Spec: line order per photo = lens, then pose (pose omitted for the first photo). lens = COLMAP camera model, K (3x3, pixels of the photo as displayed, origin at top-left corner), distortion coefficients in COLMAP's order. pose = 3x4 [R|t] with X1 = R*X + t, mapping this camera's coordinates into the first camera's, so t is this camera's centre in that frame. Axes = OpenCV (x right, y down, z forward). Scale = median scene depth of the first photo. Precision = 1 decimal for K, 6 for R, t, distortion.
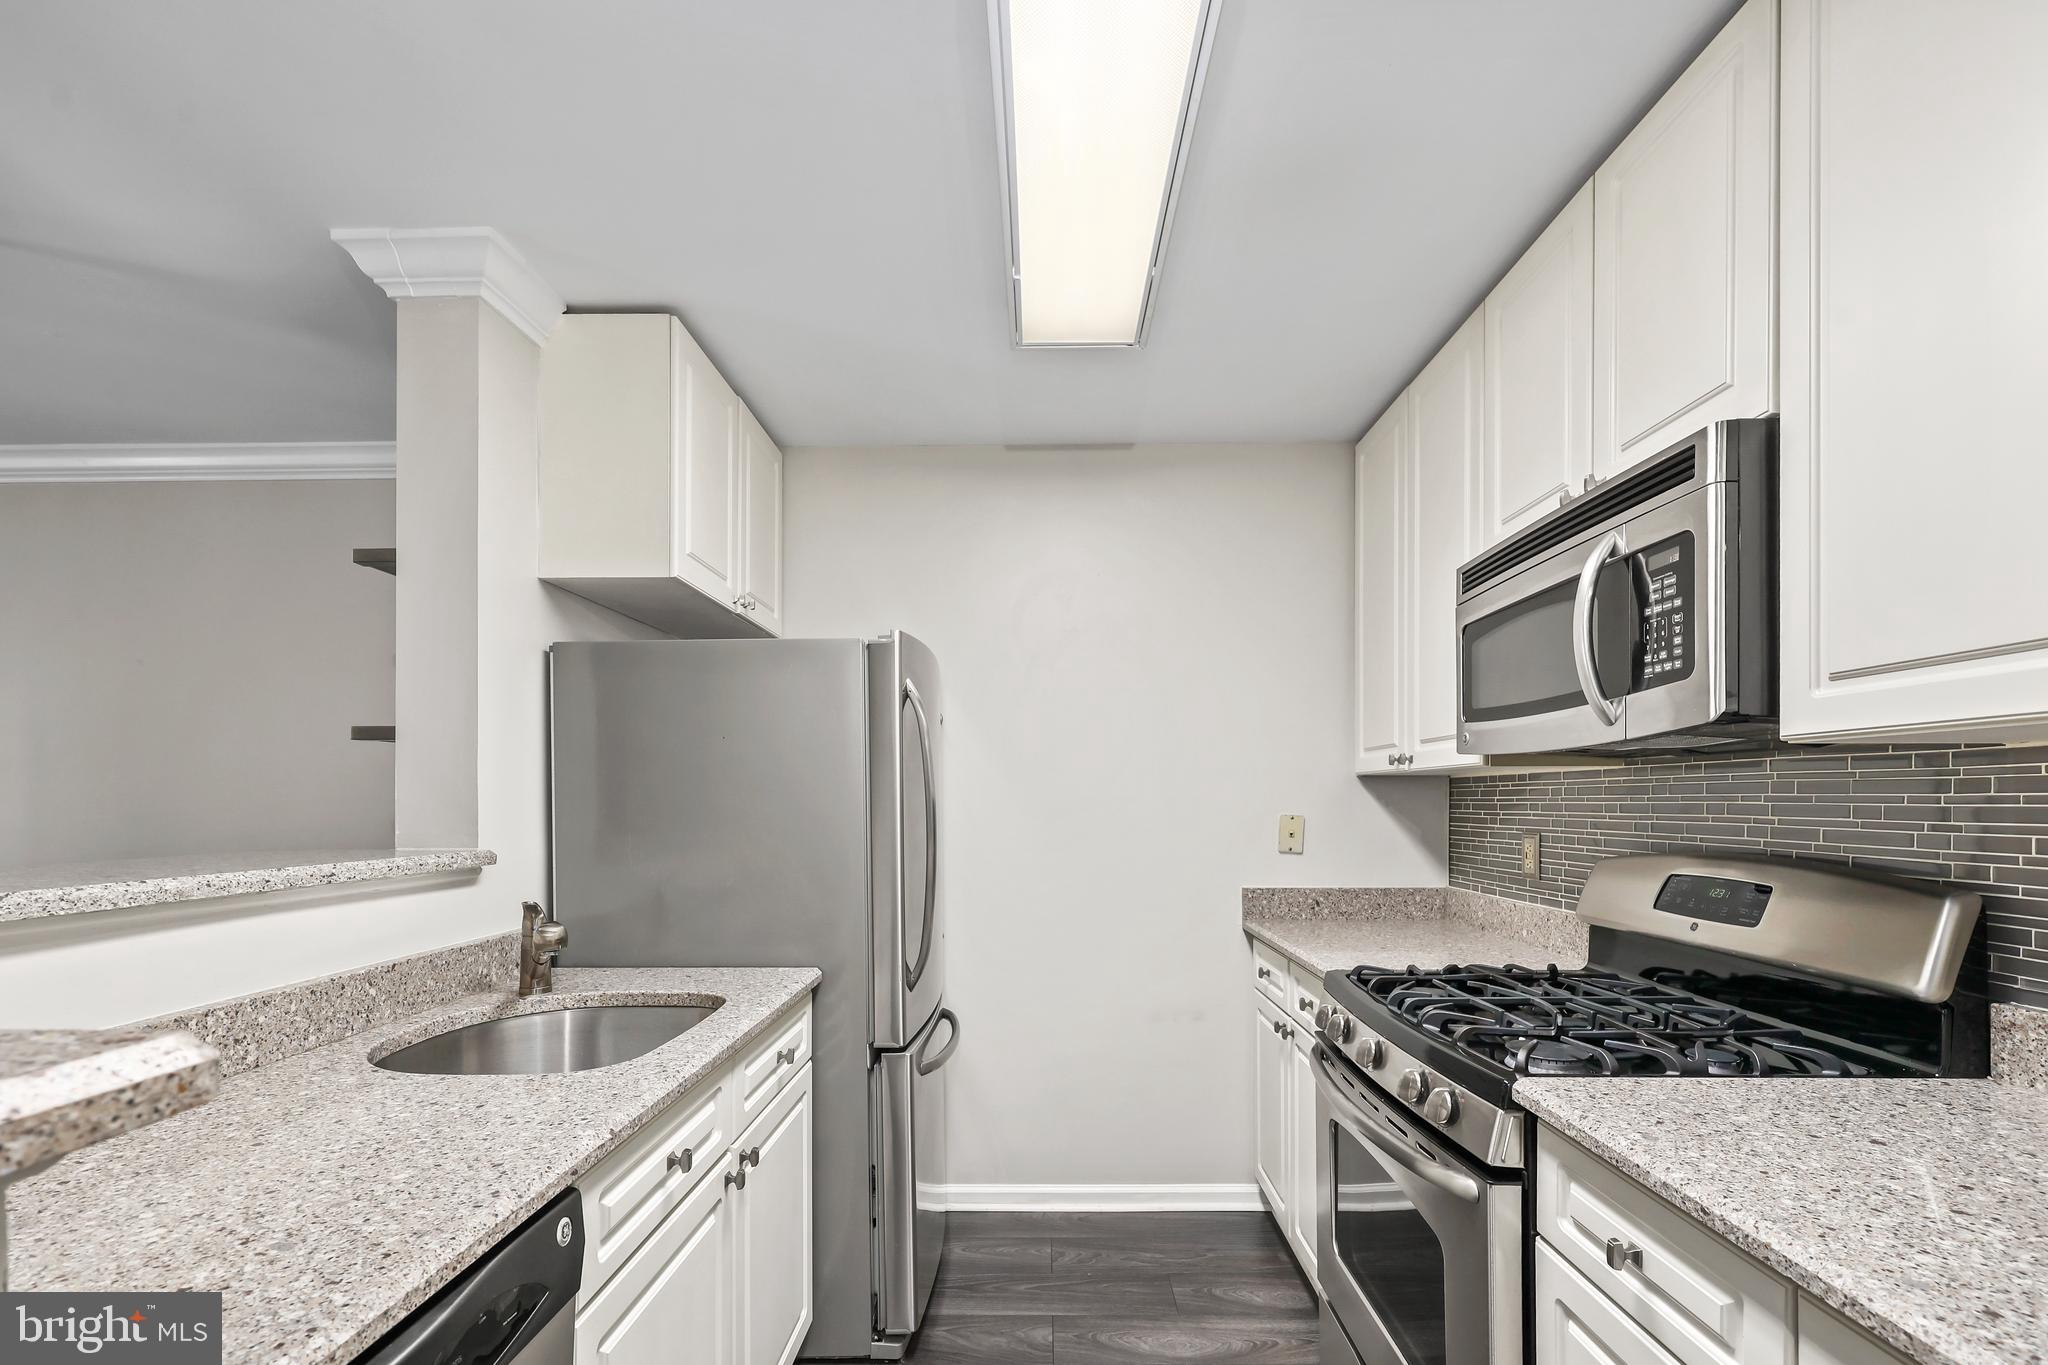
lens RADIAL K [[857.2, 0, 1044.6], [0, 857.2, 805.7], [0, 0, 1]] dist [-0.007427, 0.003519]
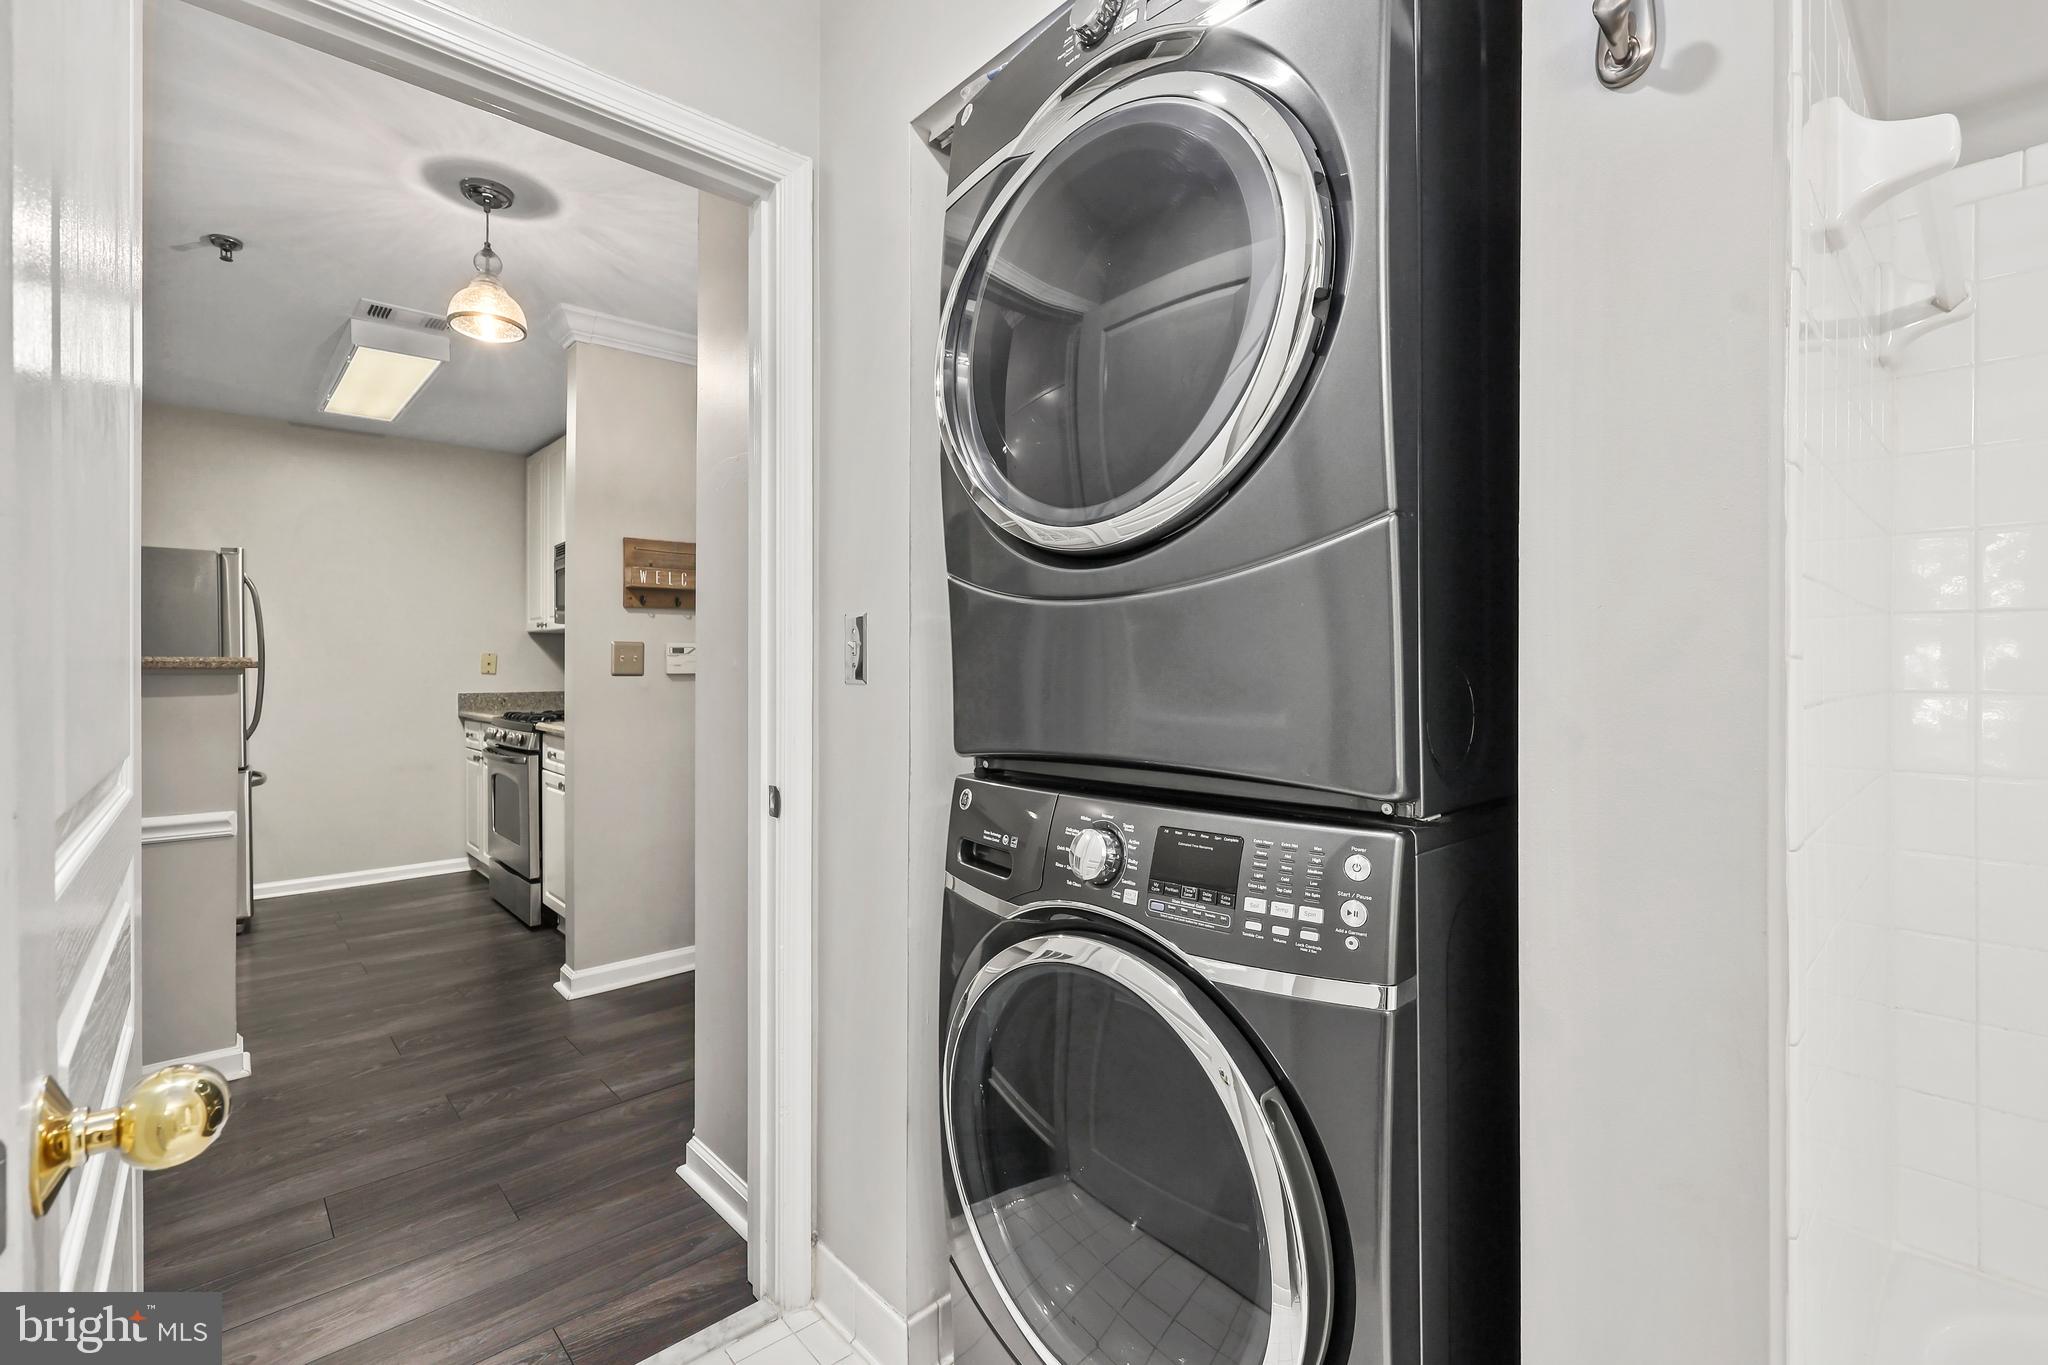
lens RADIAL K [[908.3, 0, 1018.3], [0, 908.3, 675.8], [0, 0, 1]] dist [0.000728, -0.000038]
pose [[0.737770, -0.000009, 0.675052, -0.196999], [-0.003999, 0.999982, 0.004385, 0.048582], [-0.675041, -0.005935, 0.737757, -1.249683]]
